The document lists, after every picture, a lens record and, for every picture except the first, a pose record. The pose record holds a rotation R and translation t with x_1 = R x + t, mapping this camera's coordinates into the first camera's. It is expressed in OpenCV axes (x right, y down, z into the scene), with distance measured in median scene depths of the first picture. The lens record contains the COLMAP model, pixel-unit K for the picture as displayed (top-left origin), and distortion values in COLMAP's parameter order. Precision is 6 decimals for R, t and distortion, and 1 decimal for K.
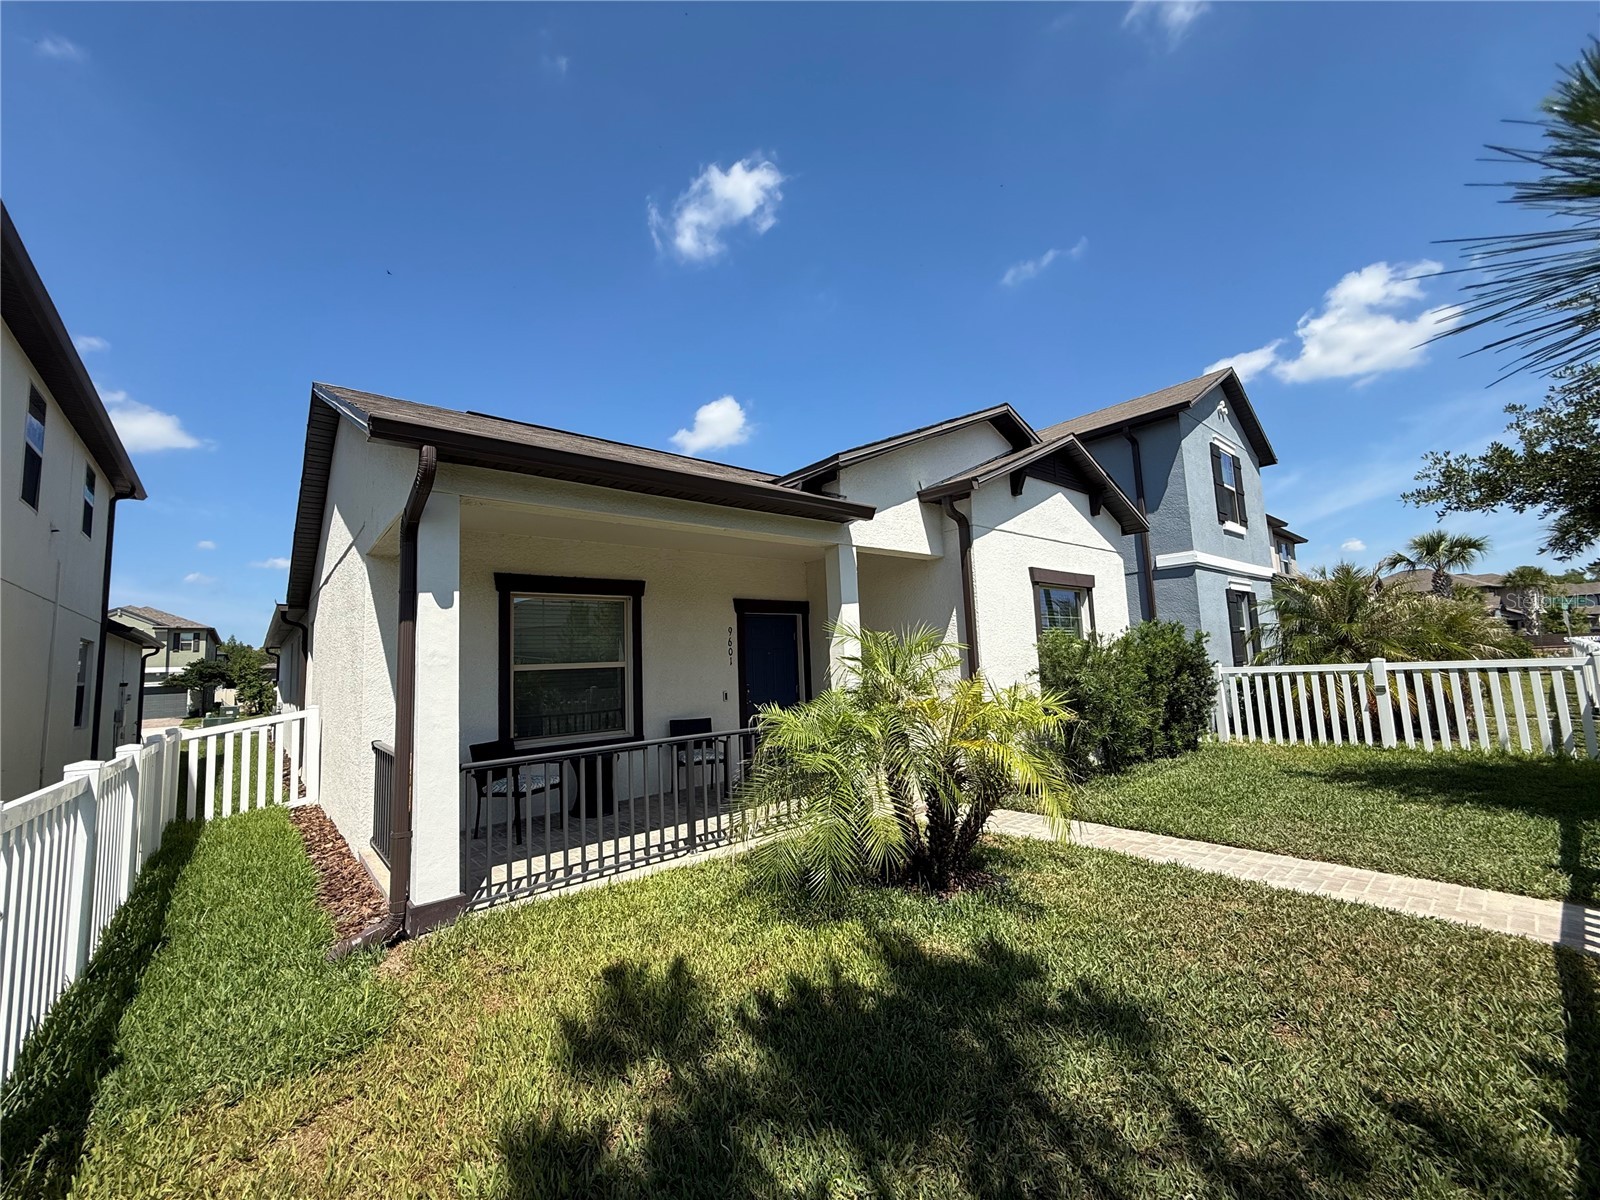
lens RADIAL K [[638.8, 0, 801.5], [0, 638.8, 596.2], [0, 0, 1]] dist [0.000443, 0.000186]
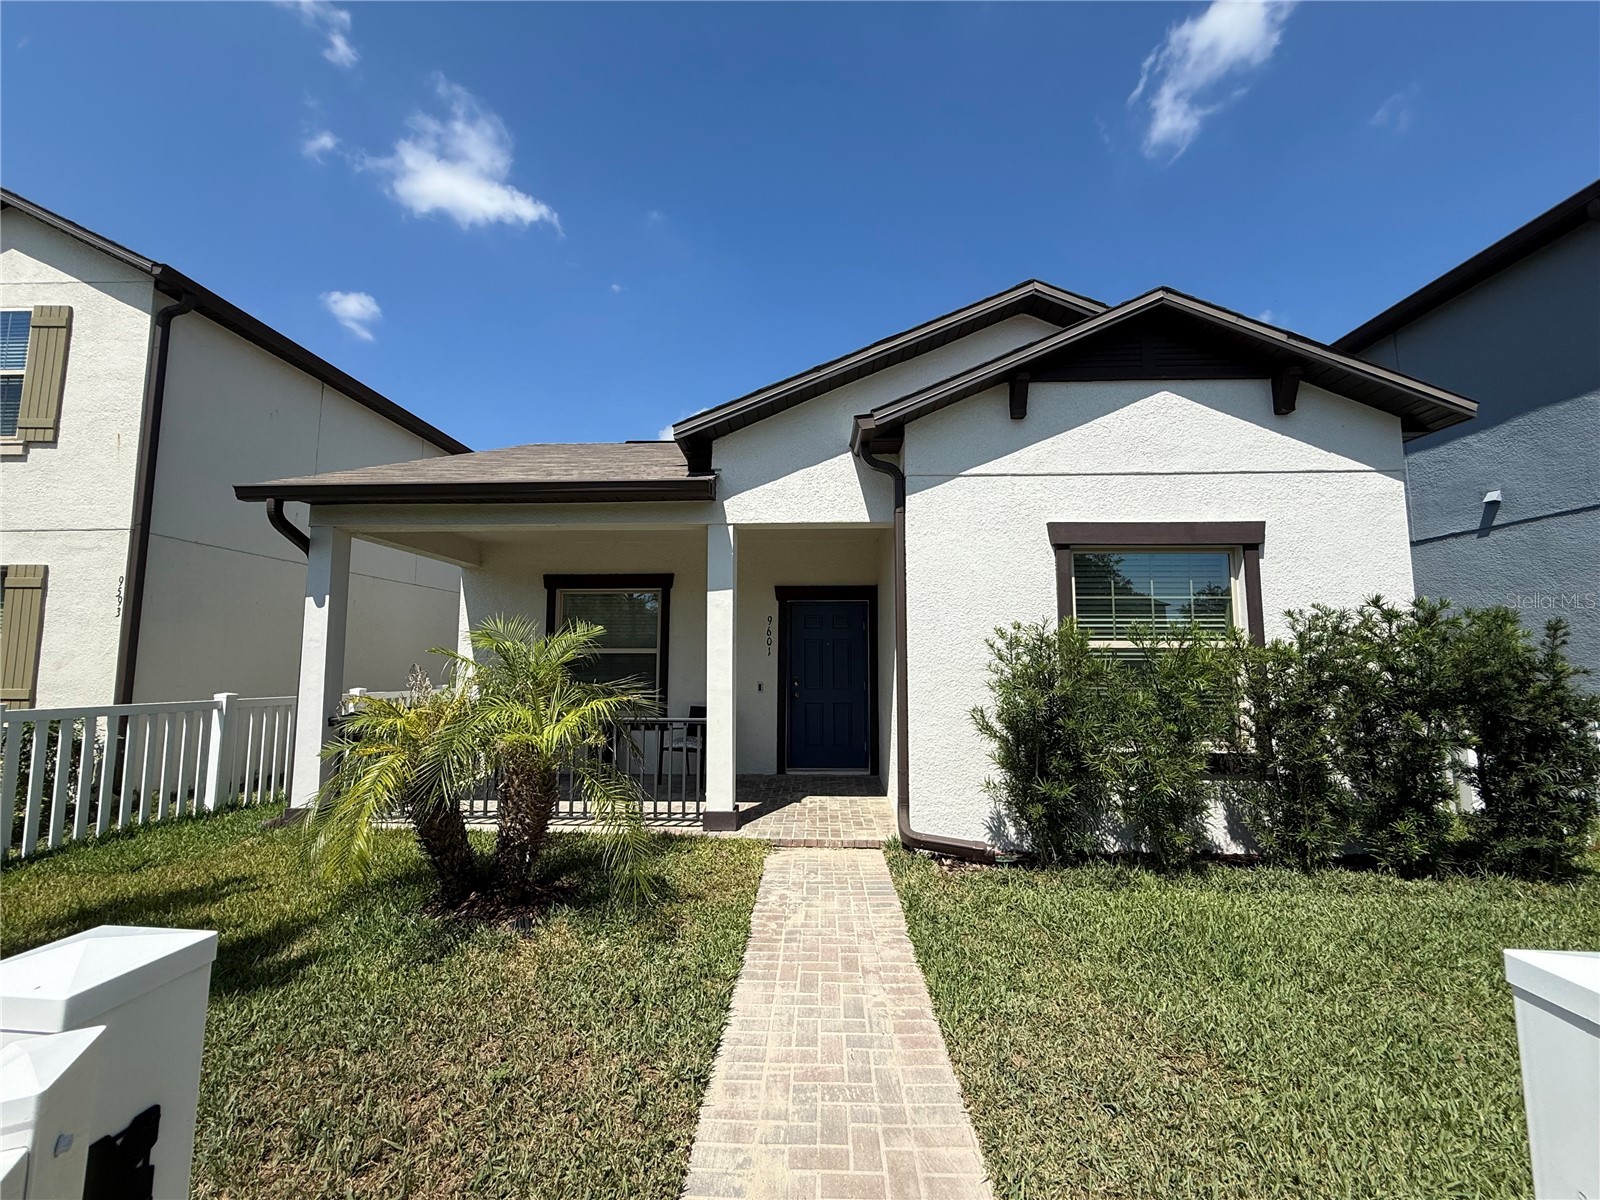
lens RADIAL K [[638.8, 0, 800.4], [0, 638.8, 600.5], [0, 0, 1]] dist [0.000443, 0.000186]
pose [[0.734490, -0.021204, -0.678288, 0.668699], [0.040924, 0.999077, 0.013083, 0.015896], [0.677384, -0.037368, 0.734680, 0.377000]]
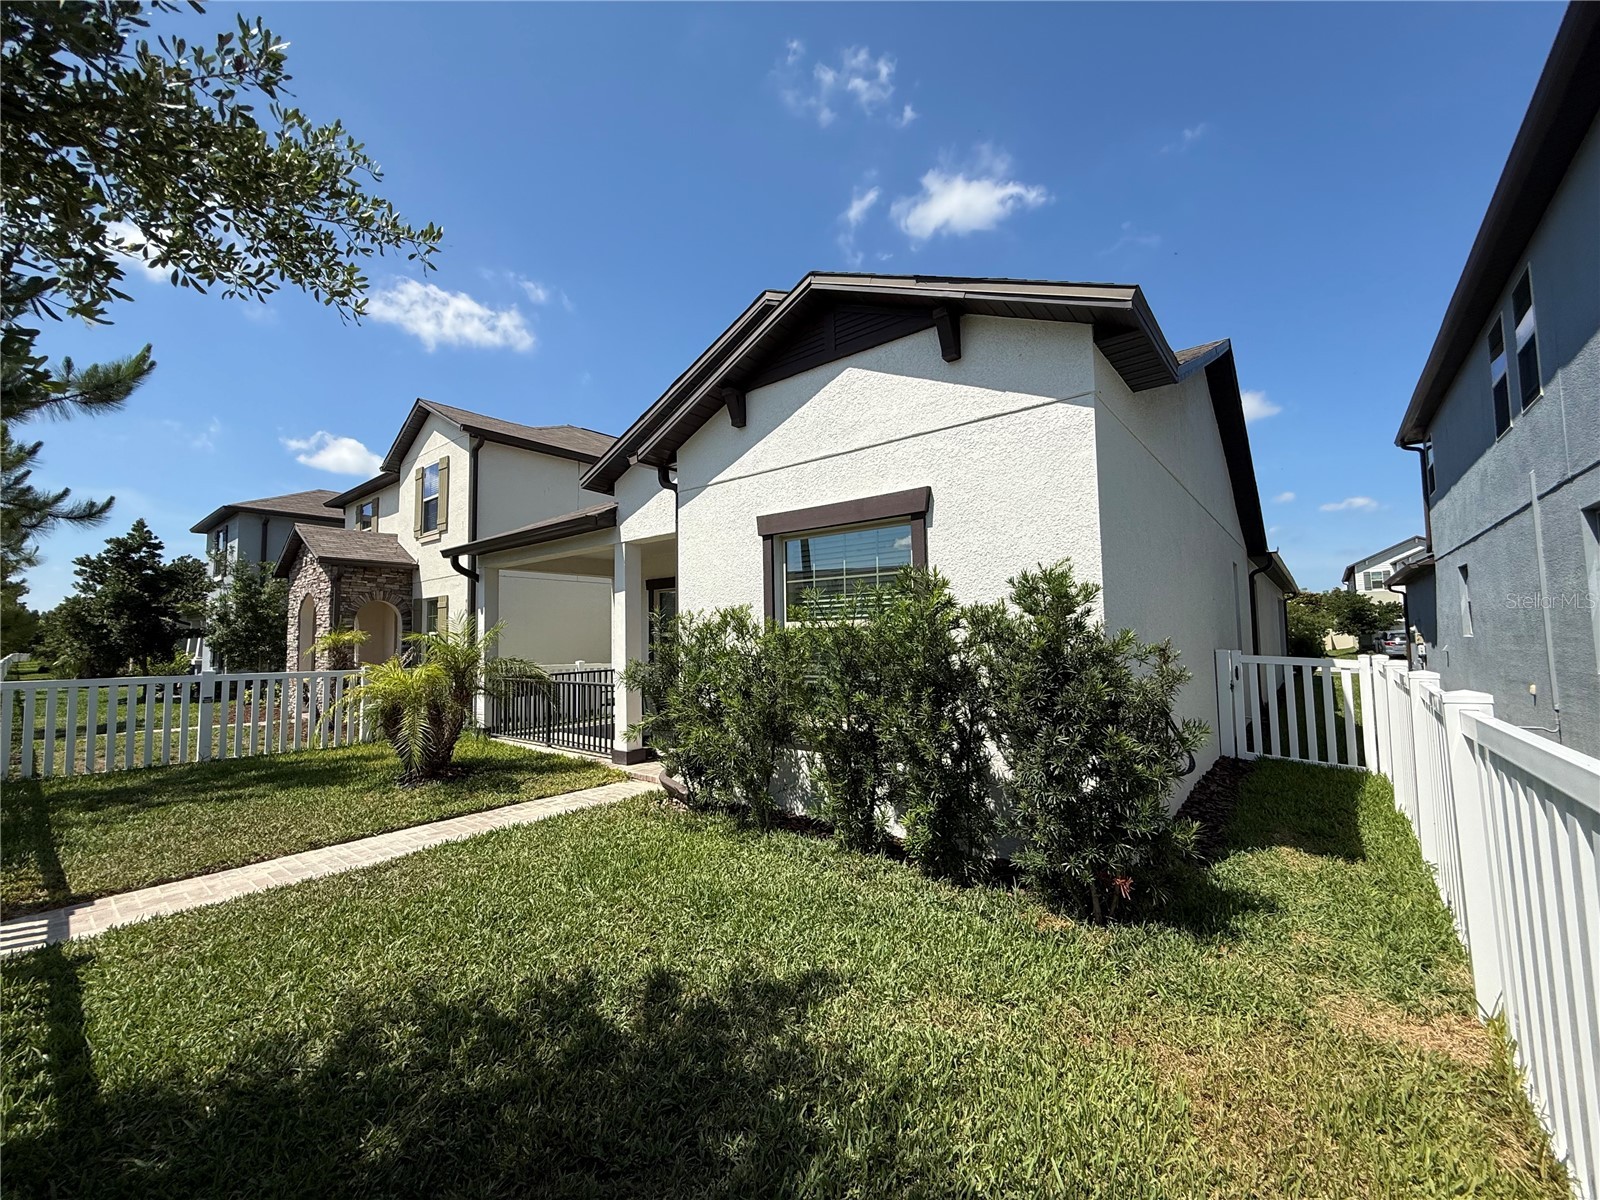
lens RADIAL K [[638.8, 0, 800.6], [0, 638.8, 597.4], [0, 0, 1]] dist [0.000443, 0.000186]
pose [[0.178856, -0.025928, -0.983534, 1.173541], [0.110688, 0.993837, -0.006071, 0.059650], [0.977629, -0.107779, 0.180623, 0.986586]]
